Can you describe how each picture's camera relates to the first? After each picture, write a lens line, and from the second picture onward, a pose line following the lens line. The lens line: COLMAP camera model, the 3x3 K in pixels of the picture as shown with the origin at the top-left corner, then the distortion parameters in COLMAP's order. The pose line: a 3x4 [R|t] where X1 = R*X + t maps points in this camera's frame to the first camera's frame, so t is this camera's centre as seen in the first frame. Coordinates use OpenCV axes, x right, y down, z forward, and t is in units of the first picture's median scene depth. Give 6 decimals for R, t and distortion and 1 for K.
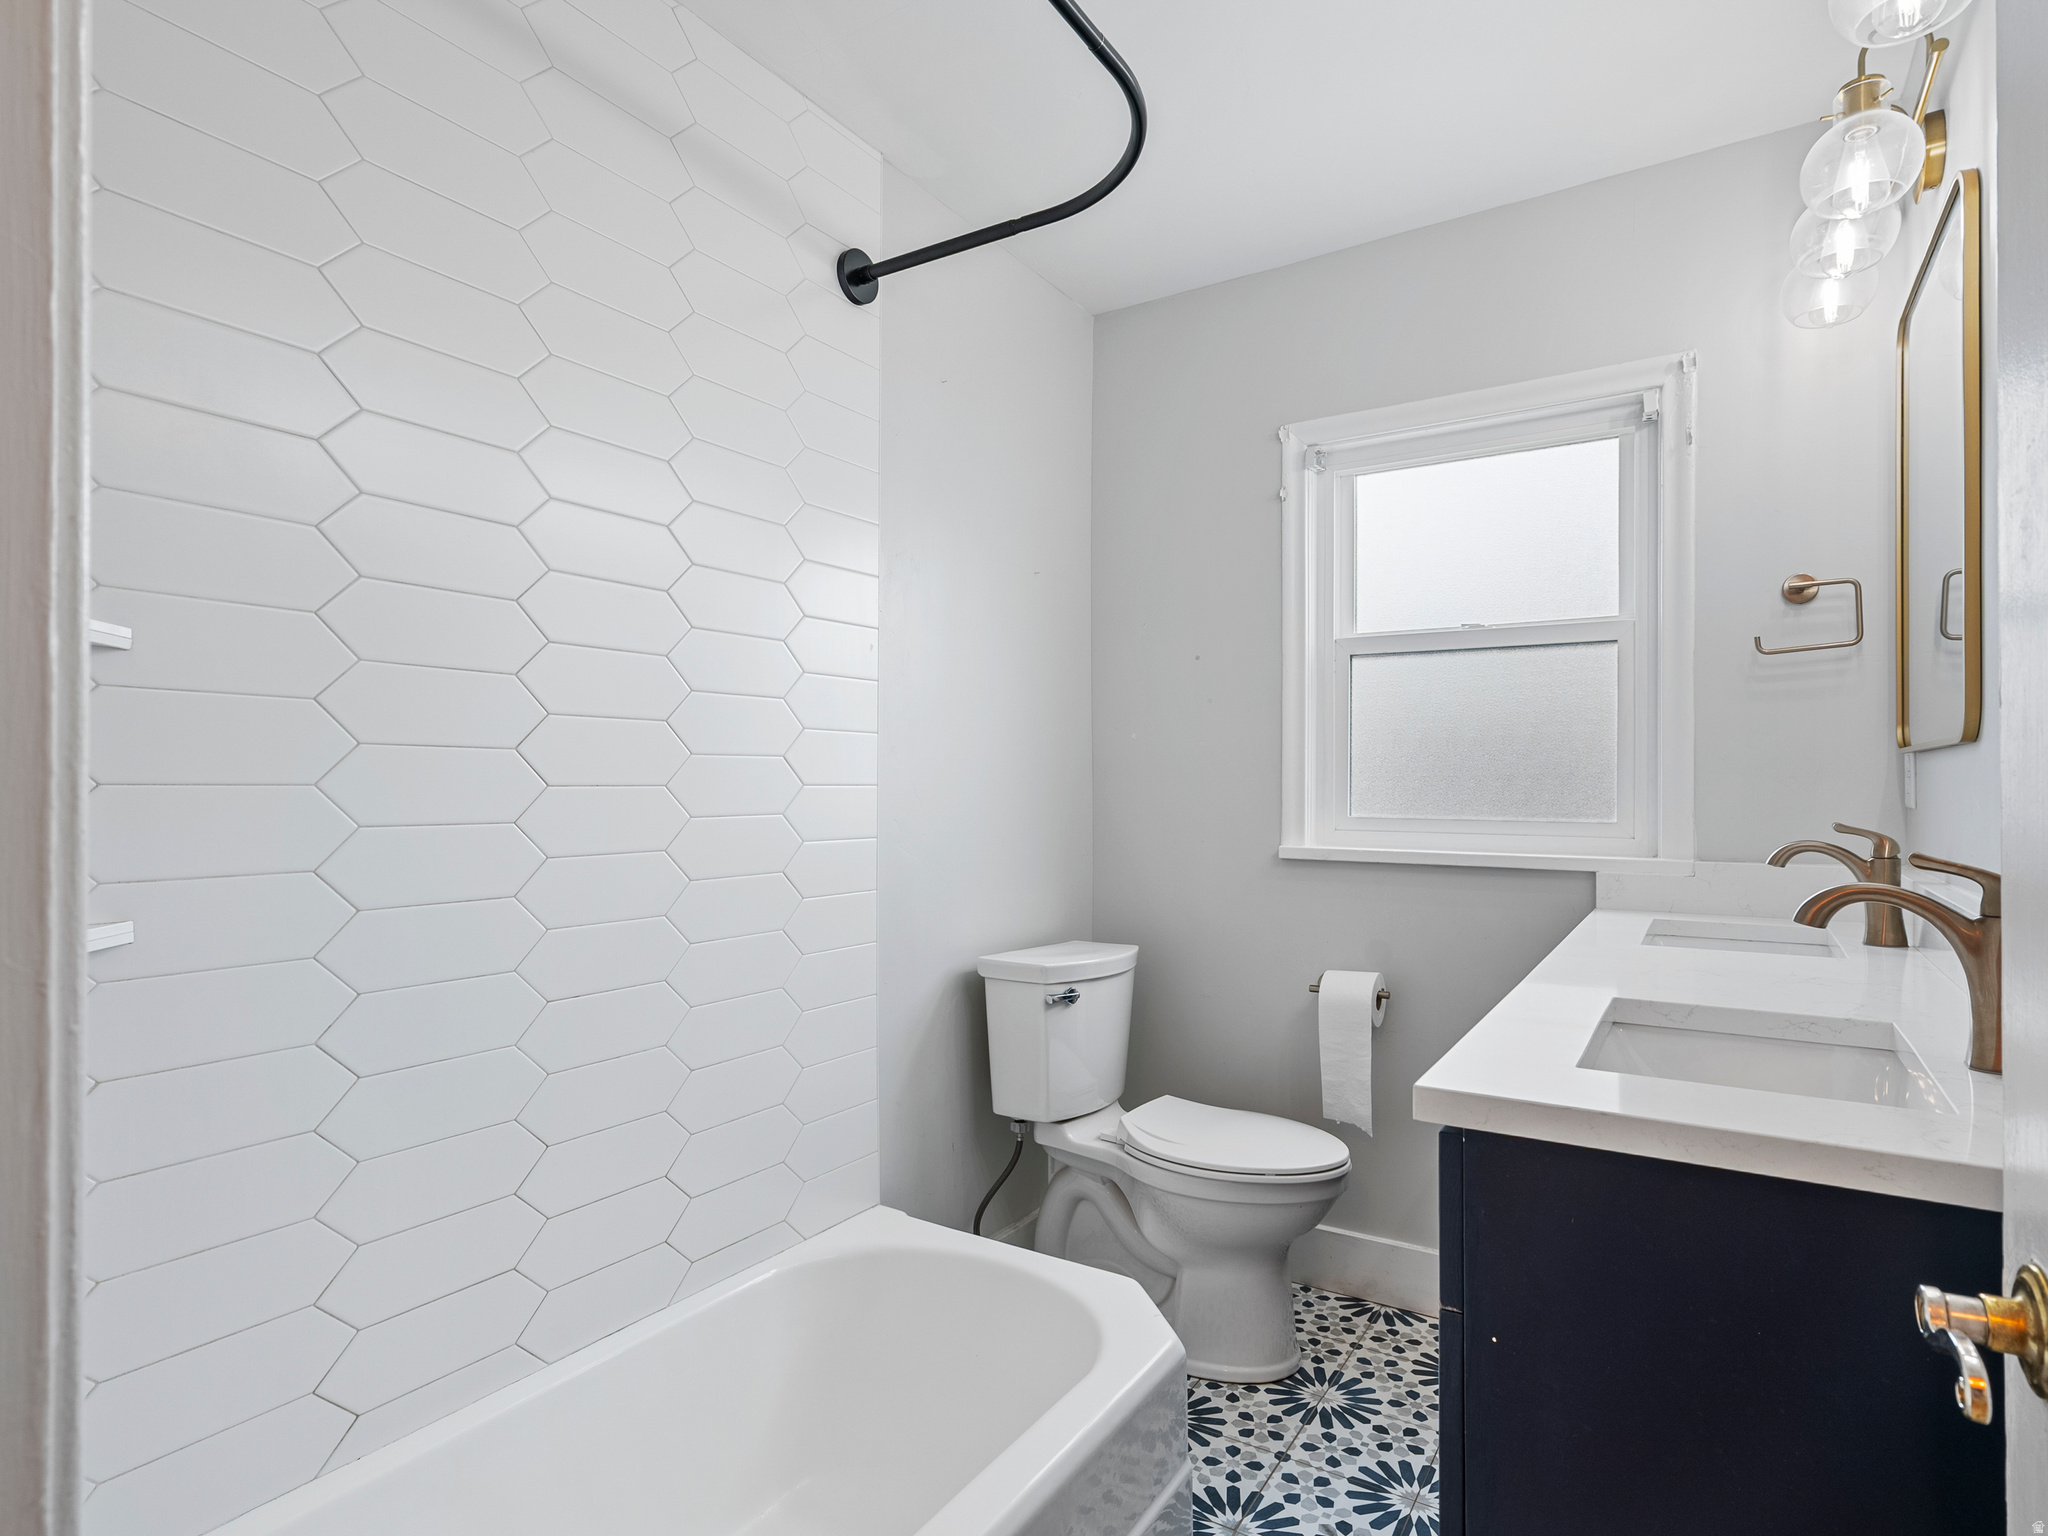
lens RADIAL K [[1099.6, 0, 1023.3], [0, 1099.6, 779.6], [0, 0, 1]] dist [0.002641, 0.001092]
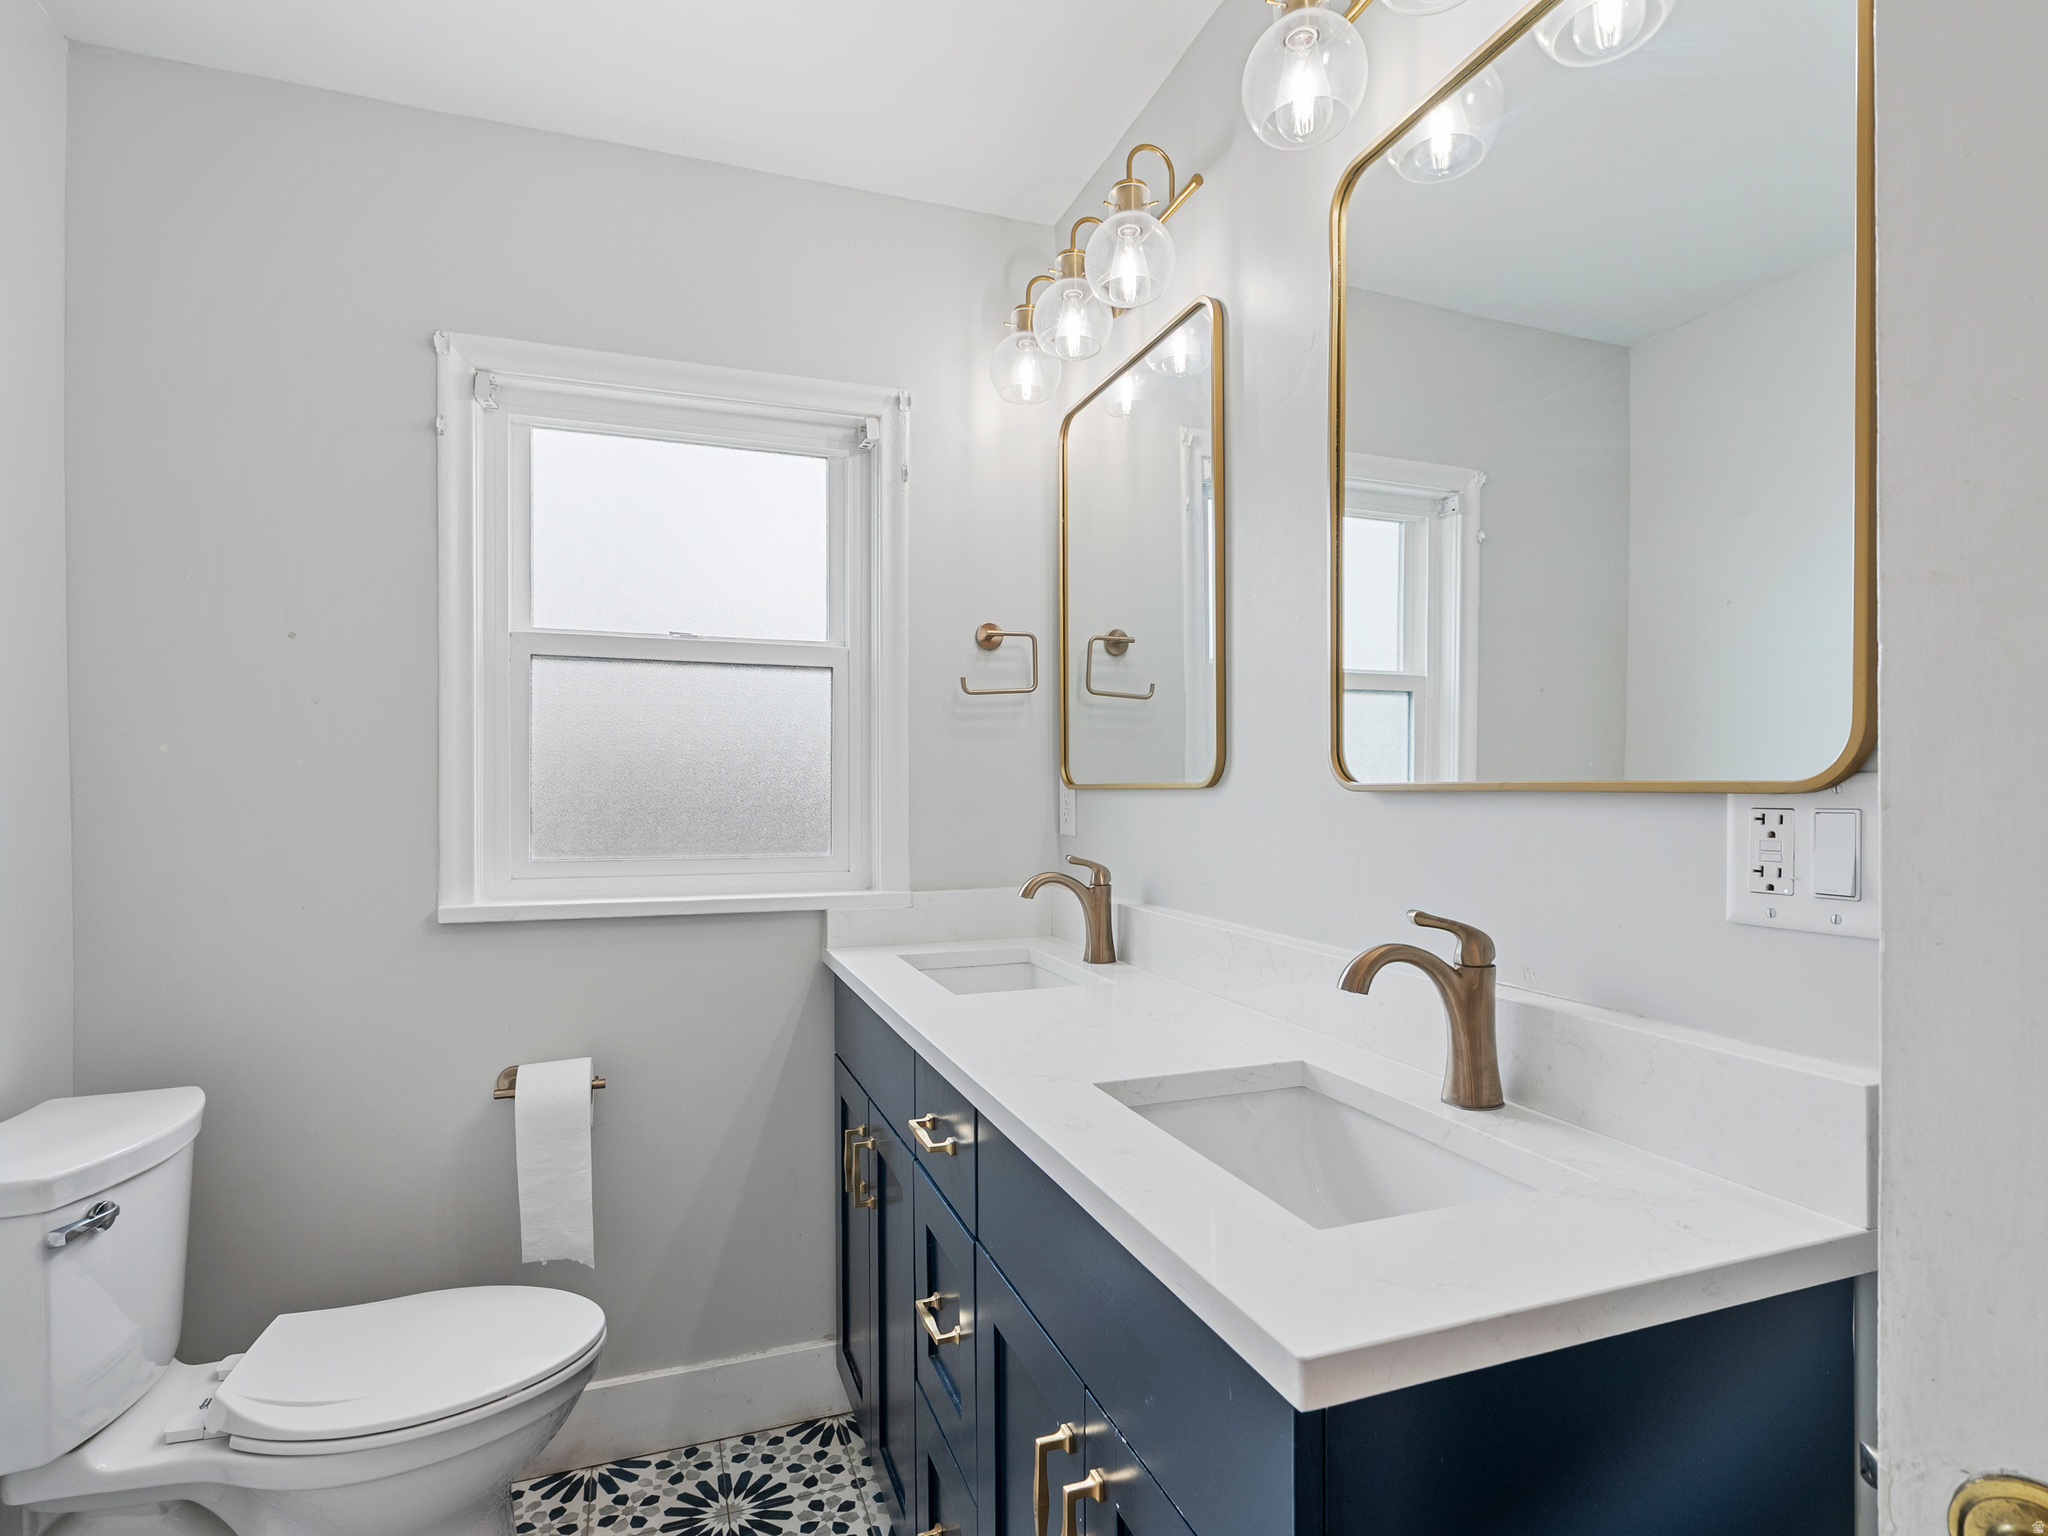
lens RADIAL K [[1055.0, 0, 1020.8], [0, 1055.0, 792.4], [0, 0, 1]] dist [-0.011555, 0.010590]
pose [[0.608954, -0.005813, 0.793184, -0.097048], [-0.000738, 0.999969, 0.007894, -0.024398], [-0.793205, -0.005393, 0.608931, 0.306457]]
